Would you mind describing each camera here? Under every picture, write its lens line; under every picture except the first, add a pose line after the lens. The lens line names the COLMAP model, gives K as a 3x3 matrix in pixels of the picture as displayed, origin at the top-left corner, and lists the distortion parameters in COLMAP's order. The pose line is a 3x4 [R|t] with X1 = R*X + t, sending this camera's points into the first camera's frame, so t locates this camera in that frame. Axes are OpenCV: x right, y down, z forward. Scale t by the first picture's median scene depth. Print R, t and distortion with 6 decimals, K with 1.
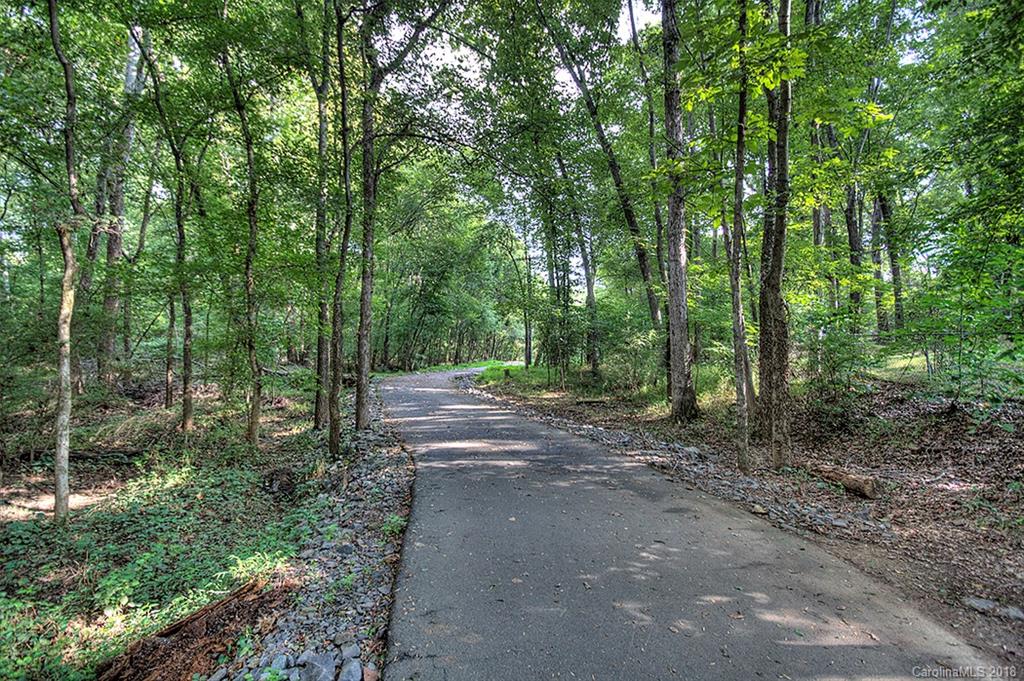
lens RADIAL K [[467.3, 0, 512.9], [0, 467.3, 340.9], [0, 0, 1]] dist [-0.013303, -0.000326]
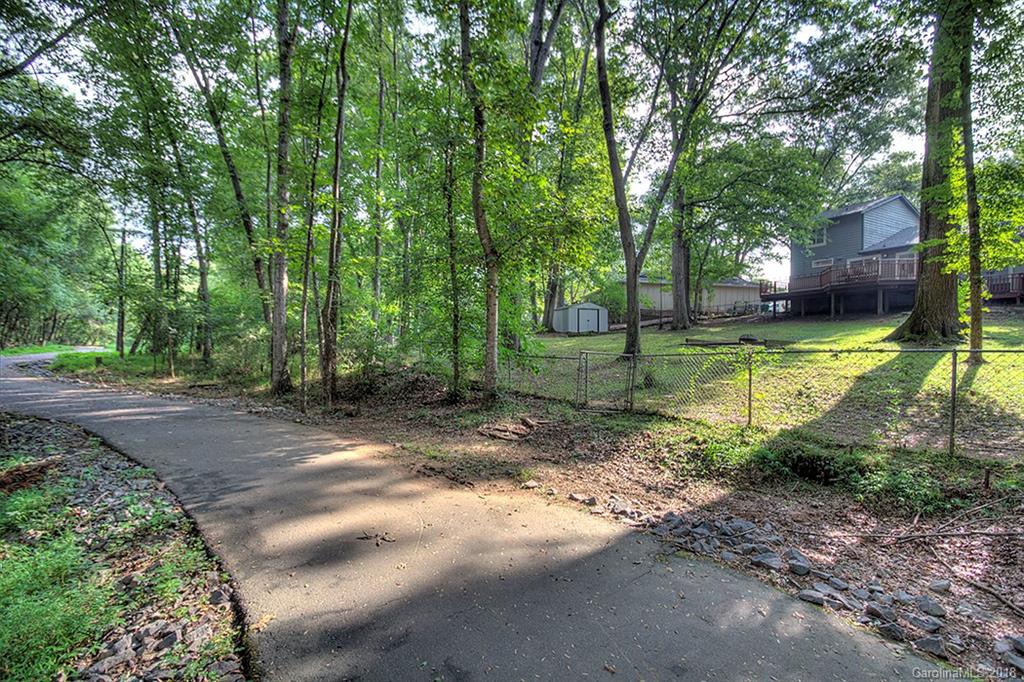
lens RADIAL K [[467.3, 0, 513.6], [0, 467.3, 345.4], [0, 0, 1]] dist [-0.013303, -0.000326]
pose [[0.718526, 0.028427, 0.694918, -0.064701], [-0.051517, 0.998595, 0.012417, -0.018561], [-0.693589, -0.044722, 0.718981, -0.282257]]
